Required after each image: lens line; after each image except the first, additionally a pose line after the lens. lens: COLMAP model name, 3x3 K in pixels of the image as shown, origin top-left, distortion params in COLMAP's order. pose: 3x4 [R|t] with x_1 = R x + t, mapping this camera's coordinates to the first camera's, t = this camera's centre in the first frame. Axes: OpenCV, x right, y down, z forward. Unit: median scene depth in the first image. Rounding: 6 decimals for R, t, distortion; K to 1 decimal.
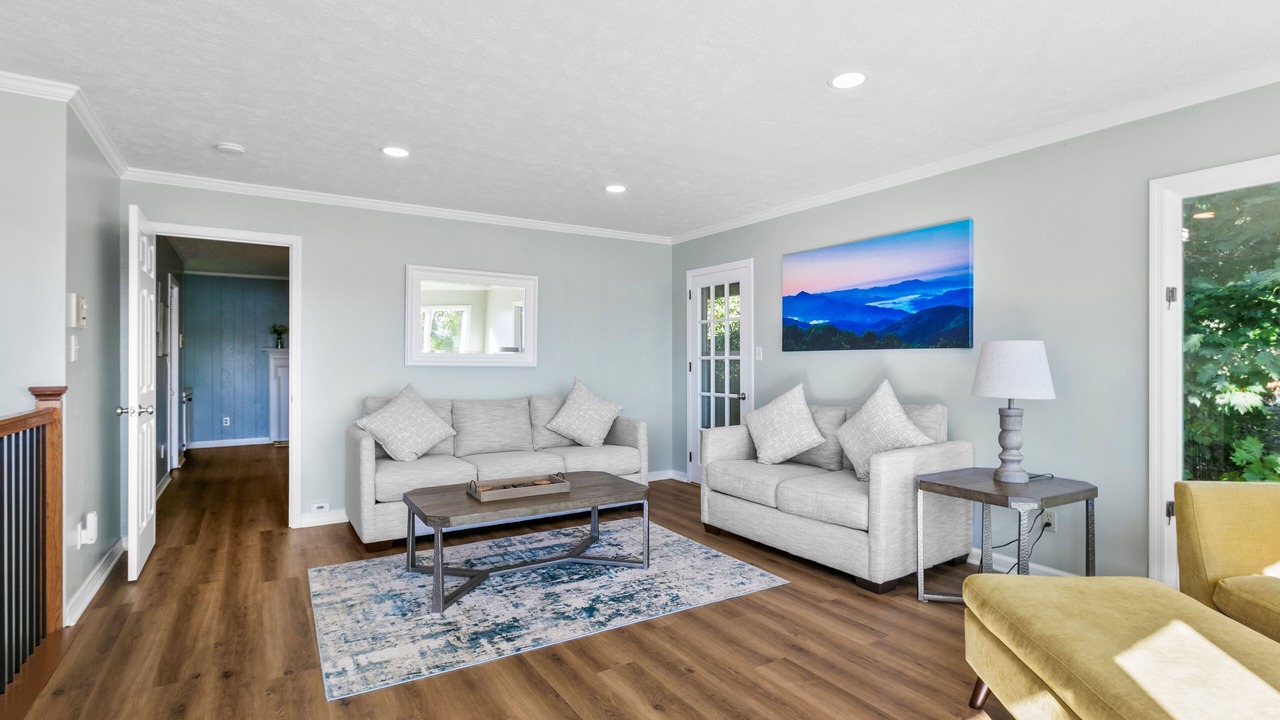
lens RADIAL K [[619.4, 0, 638.8], [0, 619.4, 364.0], [0, 0, 1]] dist [-0.015098, 0.002780]
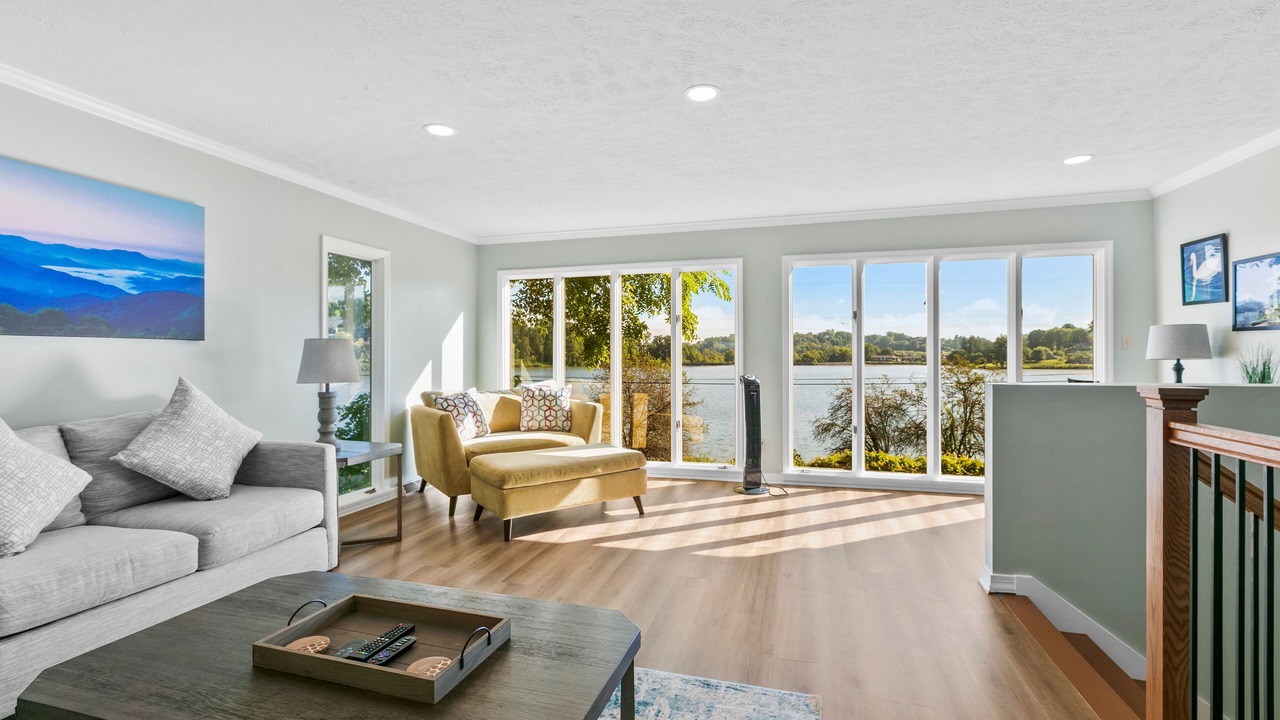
lens RADIAL K [[619.4, 0, 644.7], [0, 619.4, 353.5], [0, 0, 1]] dist [-0.015098, 0.002780]
pose [[-0.700102, 0.001591, 0.714041, -0.592761], [0.000804, 0.999999, -0.001440, -0.003814], [-0.714042, -0.000435, -0.700103, 1.105979]]
